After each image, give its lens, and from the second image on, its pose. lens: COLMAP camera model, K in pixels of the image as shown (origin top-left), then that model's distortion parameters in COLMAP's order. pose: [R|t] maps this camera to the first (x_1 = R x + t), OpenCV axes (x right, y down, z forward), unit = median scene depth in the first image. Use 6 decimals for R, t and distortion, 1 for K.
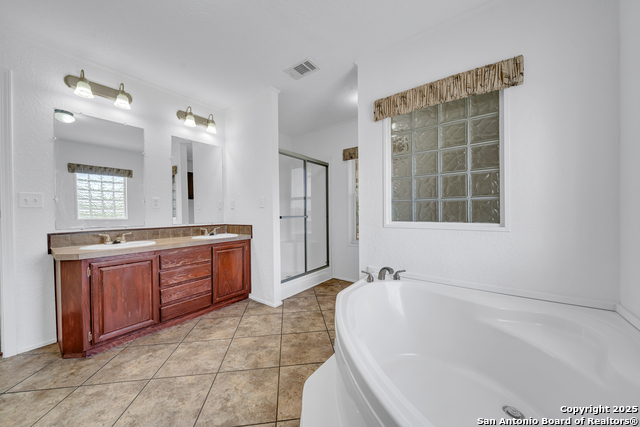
lens RADIAL K [[224.8, 0, 319.1], [0, 224.8, 212.9], [0, 0, 1]] dist [-0.002056, -0.000306]
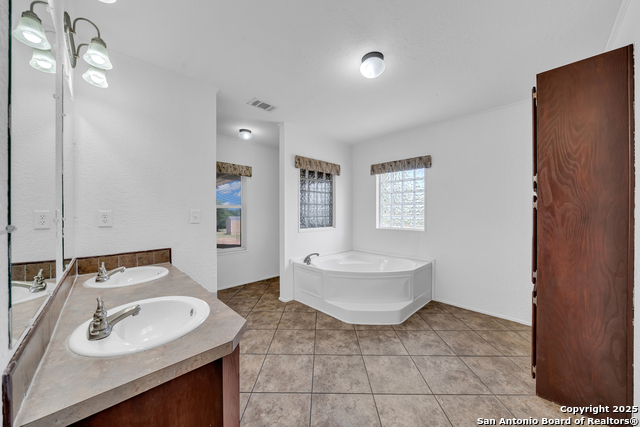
lens RADIAL K [[224.8, 0, 318.6], [0, 224.8, 213.9], [0, 0, 1]] dist [-0.002056, -0.000306]
pose [[0.147606, 0.000829, 0.989046, -1.570831], [0.013062, 0.999911, -0.002787, -0.079742], [-0.988960, 0.013330, 0.147582, 0.708566]]
